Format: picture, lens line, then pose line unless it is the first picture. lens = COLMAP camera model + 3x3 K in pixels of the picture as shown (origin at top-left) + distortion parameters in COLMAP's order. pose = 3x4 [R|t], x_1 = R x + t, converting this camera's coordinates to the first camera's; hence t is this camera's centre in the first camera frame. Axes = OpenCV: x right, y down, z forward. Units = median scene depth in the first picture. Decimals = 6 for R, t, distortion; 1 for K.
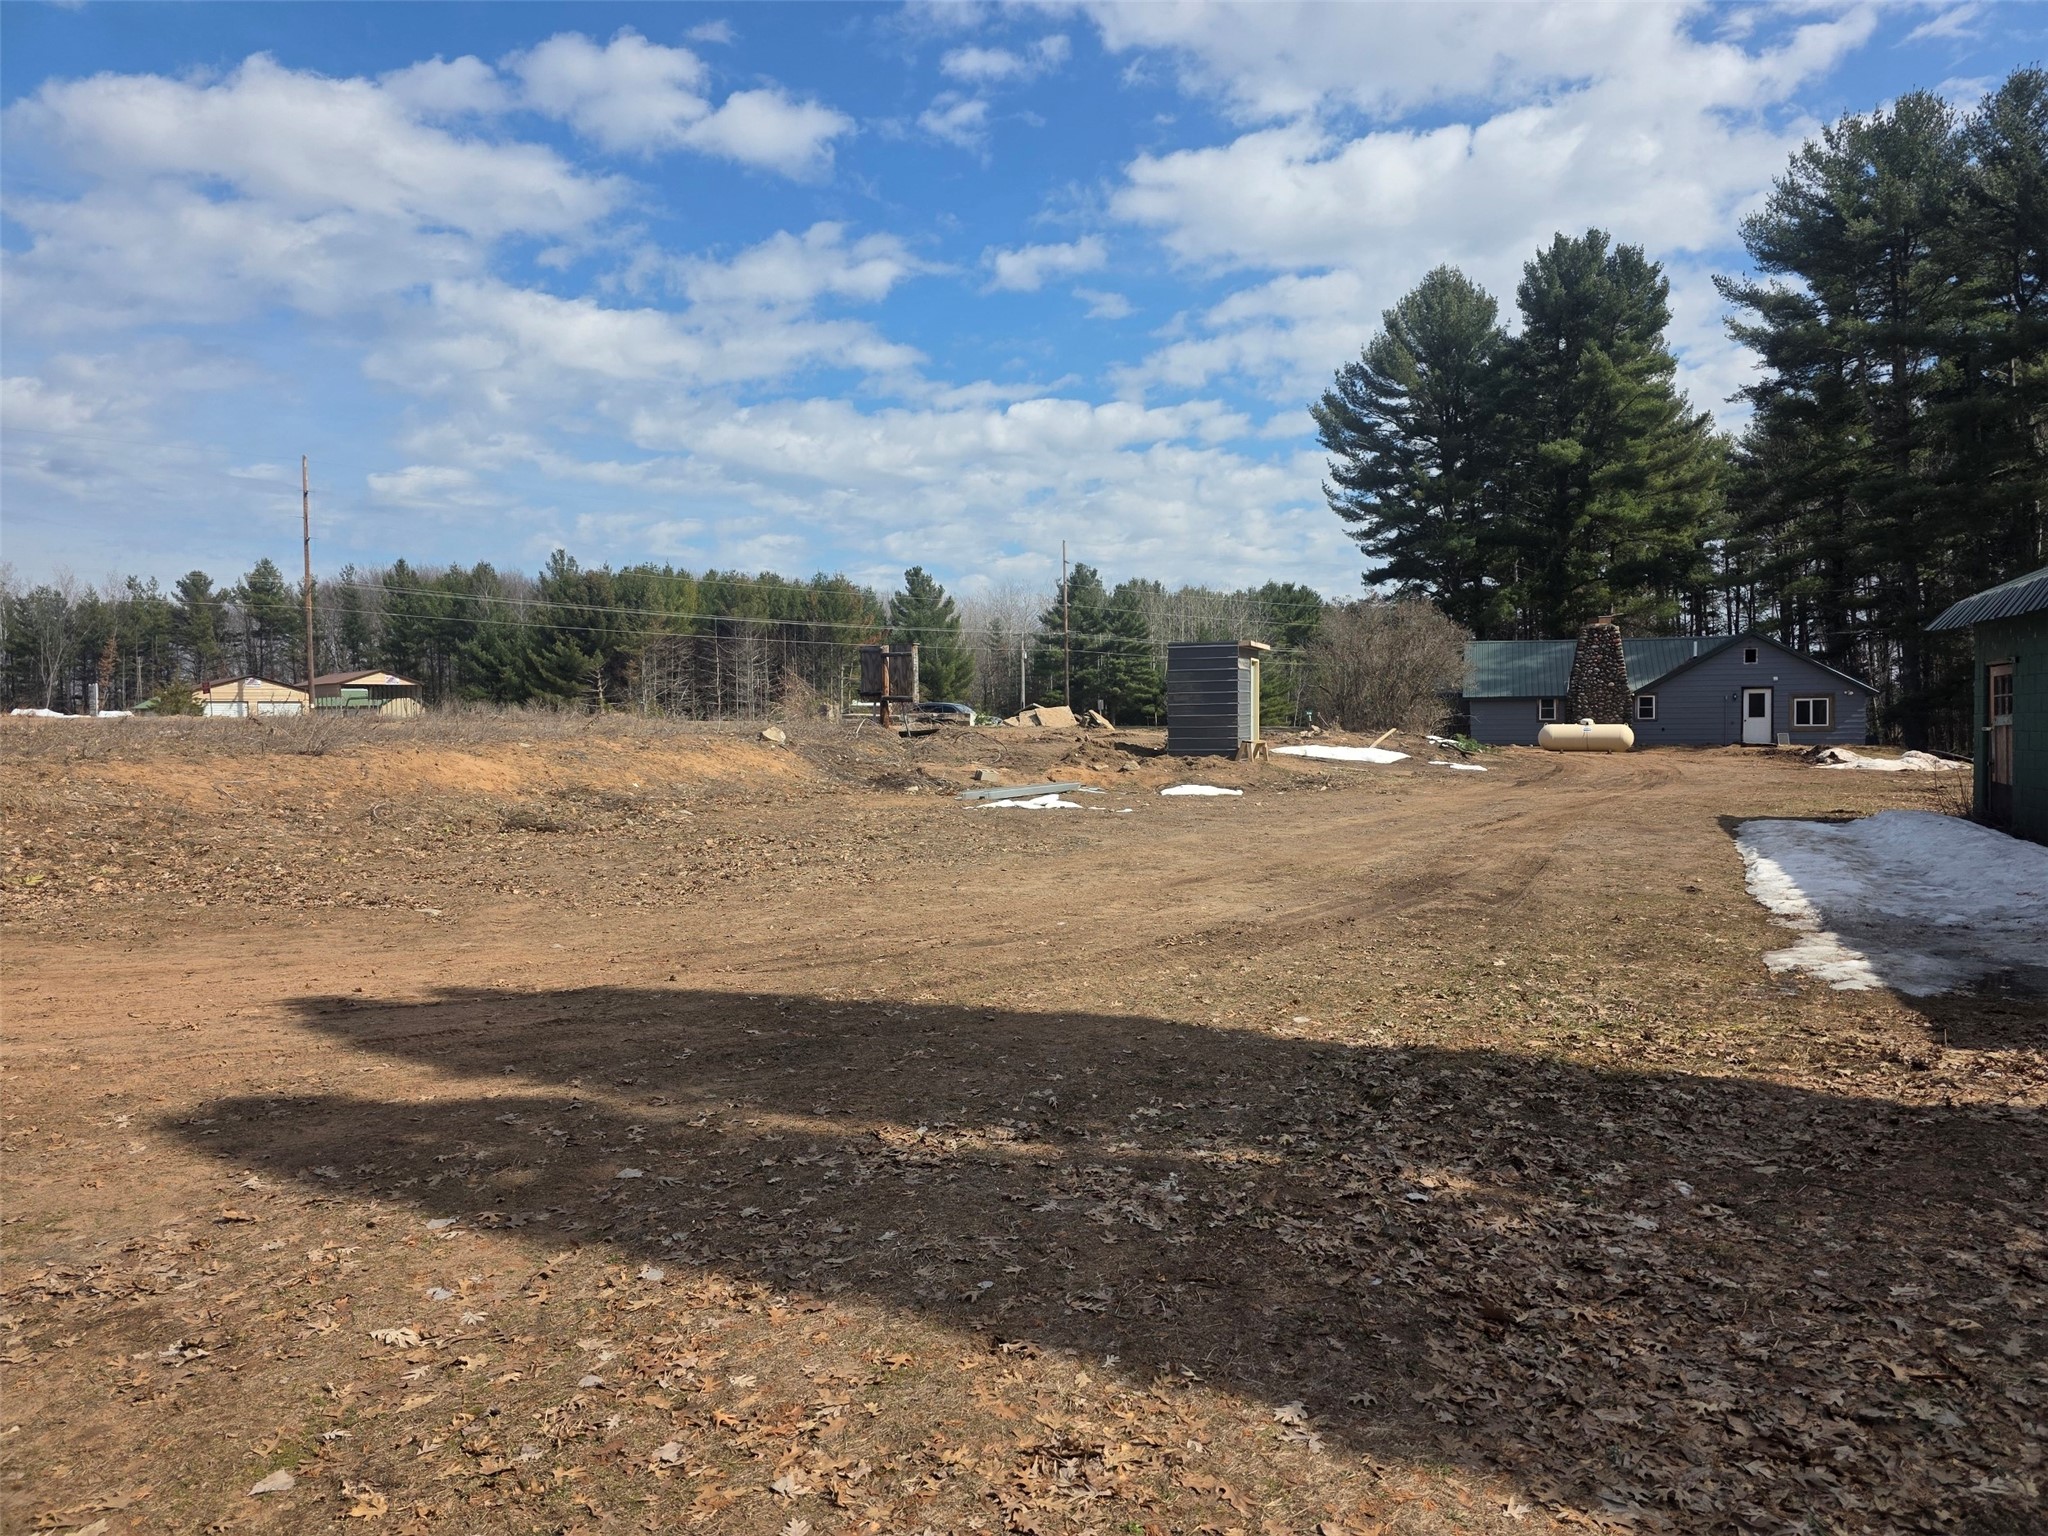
lens RADIAL K [[1333.2, 0, 1023.7], [0, 1333.2, 775.5], [0, 0, 1]] dist [0.037011, -0.036513]
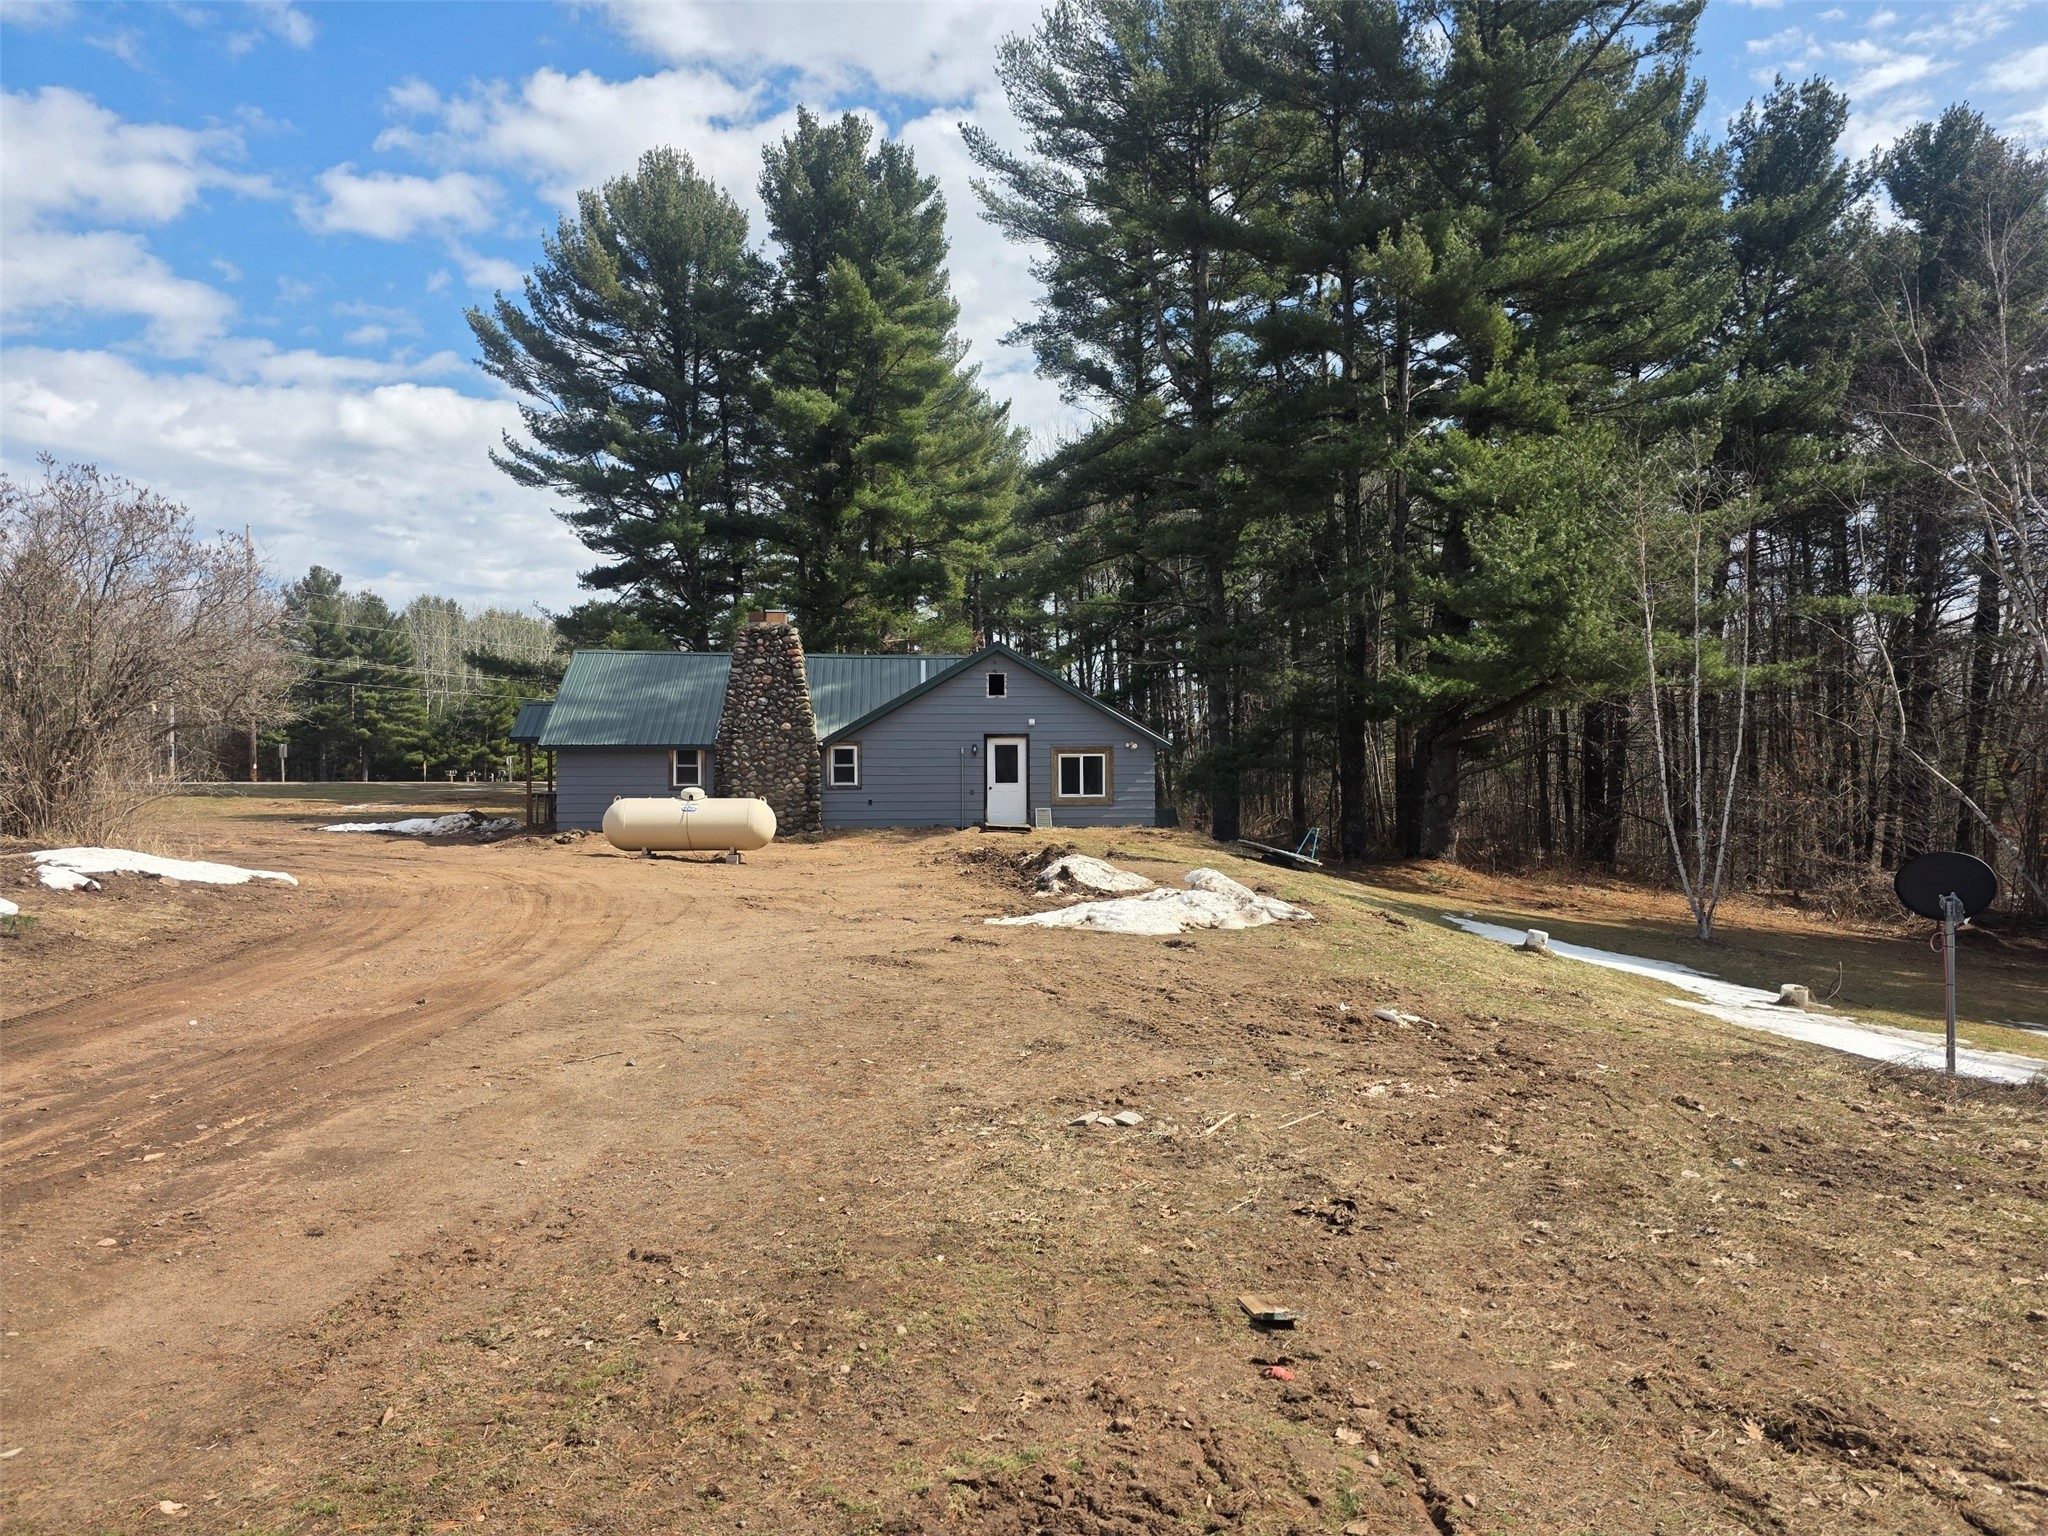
lens RADIAL K [[819.1, 0, 1089.0], [0, 819.1, 768.6], [0, 0, 1]] dist [0.027243, 0.000015]
pose [[0.922835, 0.003161, 0.385183, 0.329876], [0.009834, 0.999447, -0.031761, -0.028627], [-0.385070, 0.033098, 0.922294, 0.481720]]
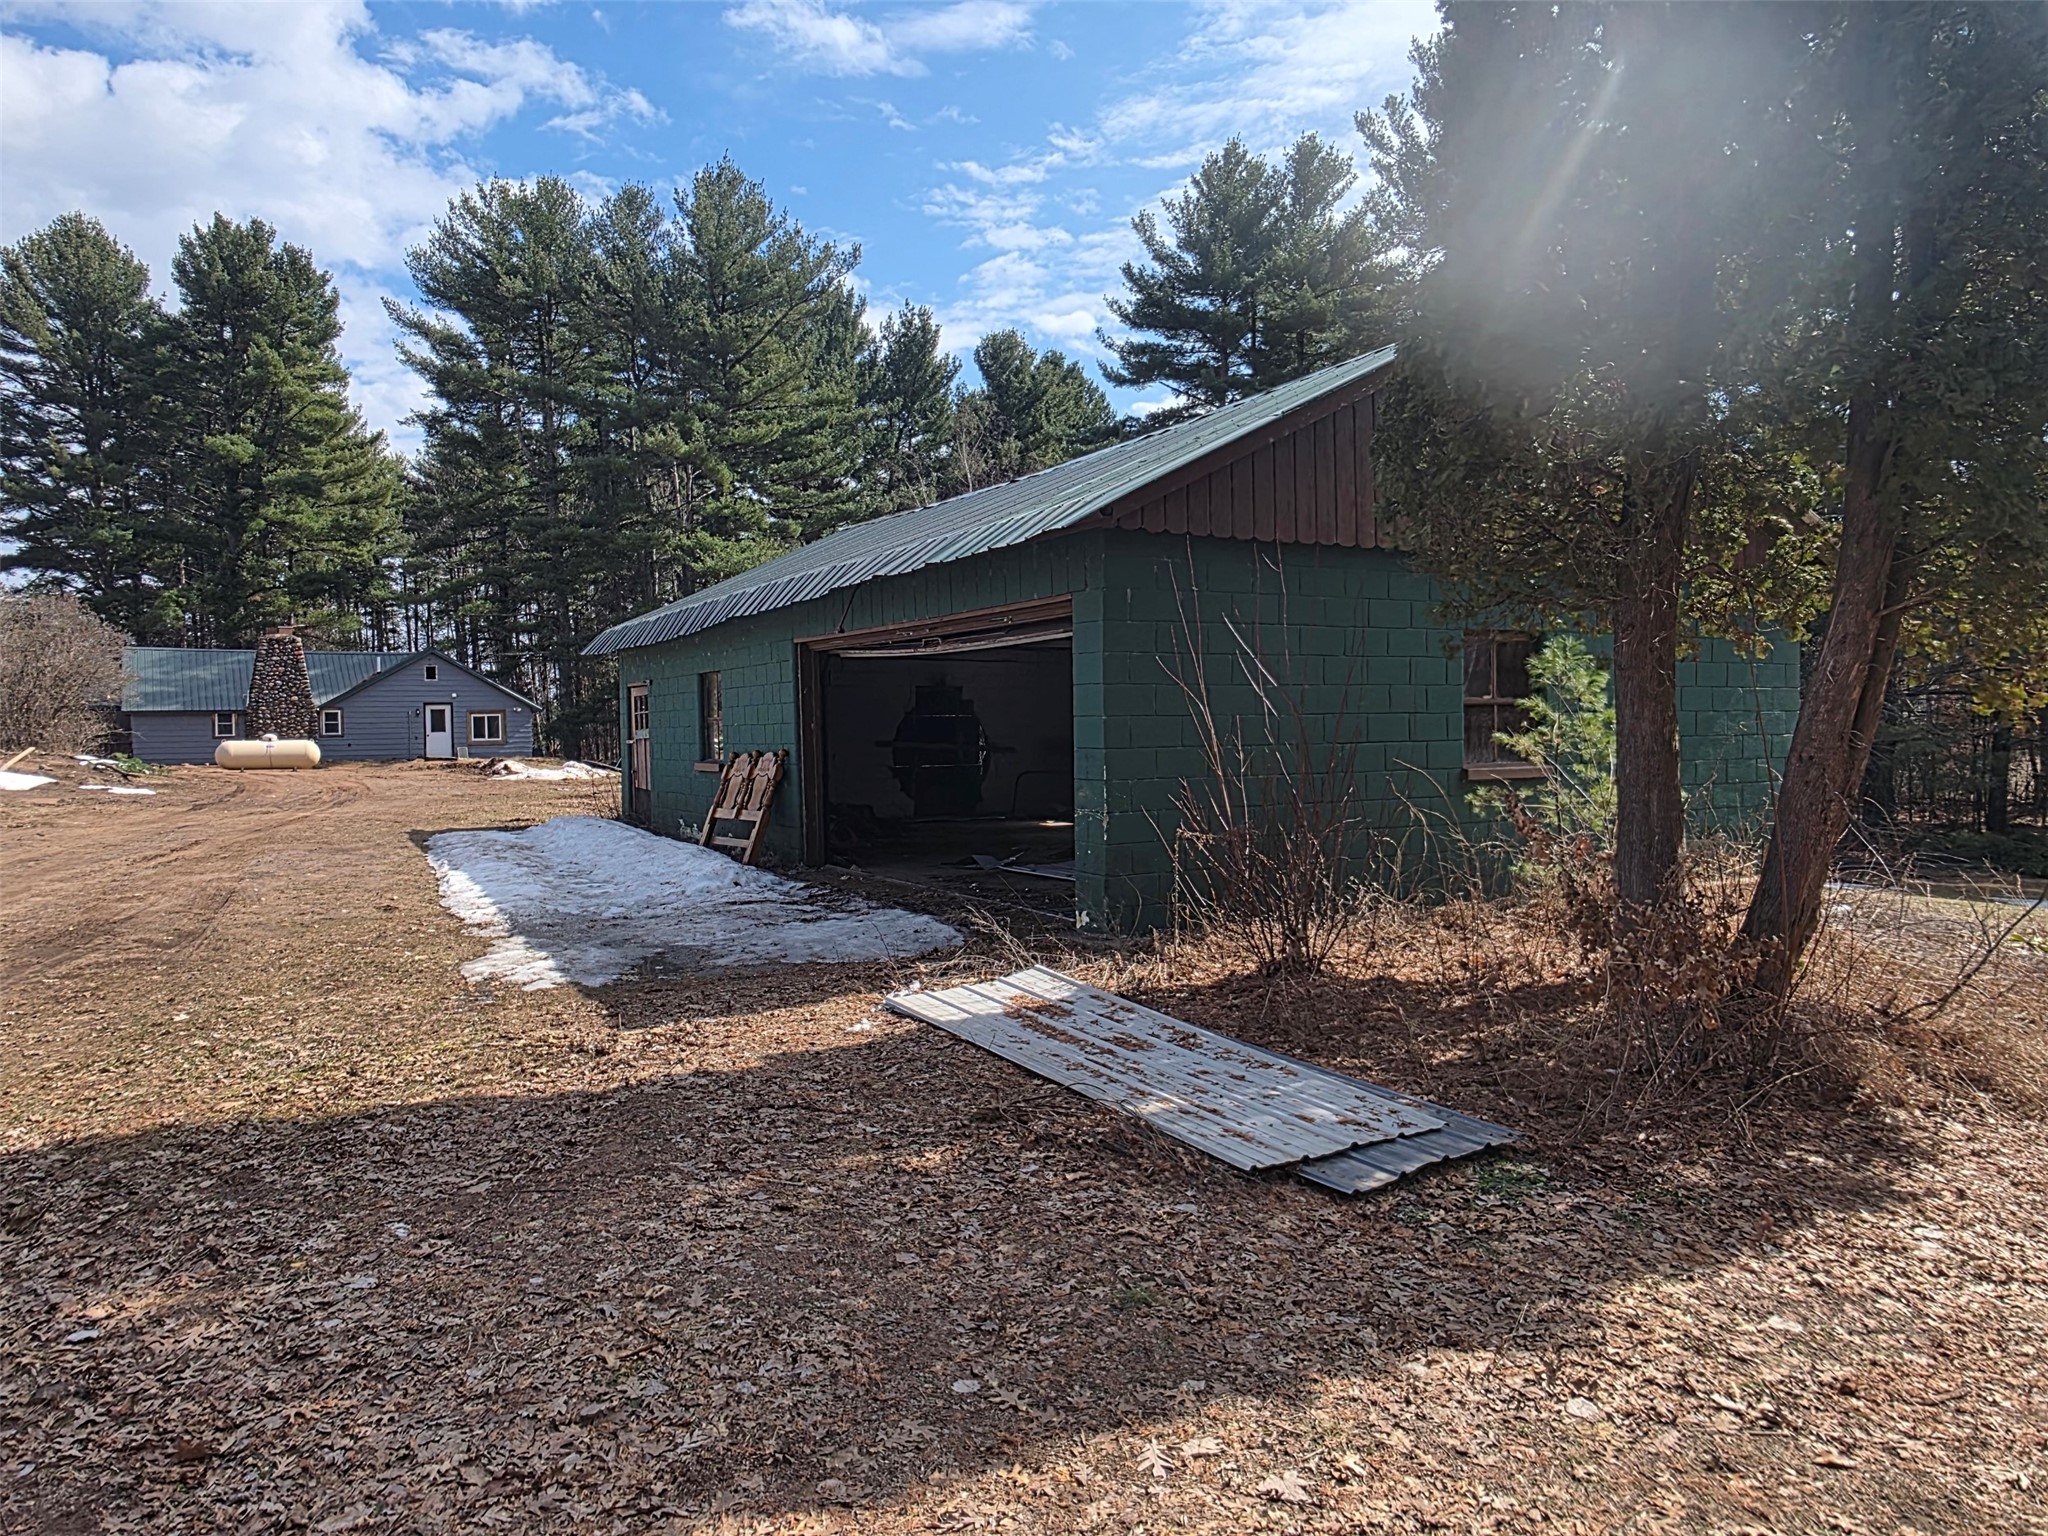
lens RADIAL K [[1460.3, 0, 1027.3], [0, 1460.3, 754.8], [0, 0, 1]] dist [0.011766, -0.009216]
pose [[0.647658, -0.015555, 0.761772, -0.016249], [0.038894, 0.999163, -0.012665, 0.004947], [-0.760938, 0.037831, 0.647721, -0.062367]]
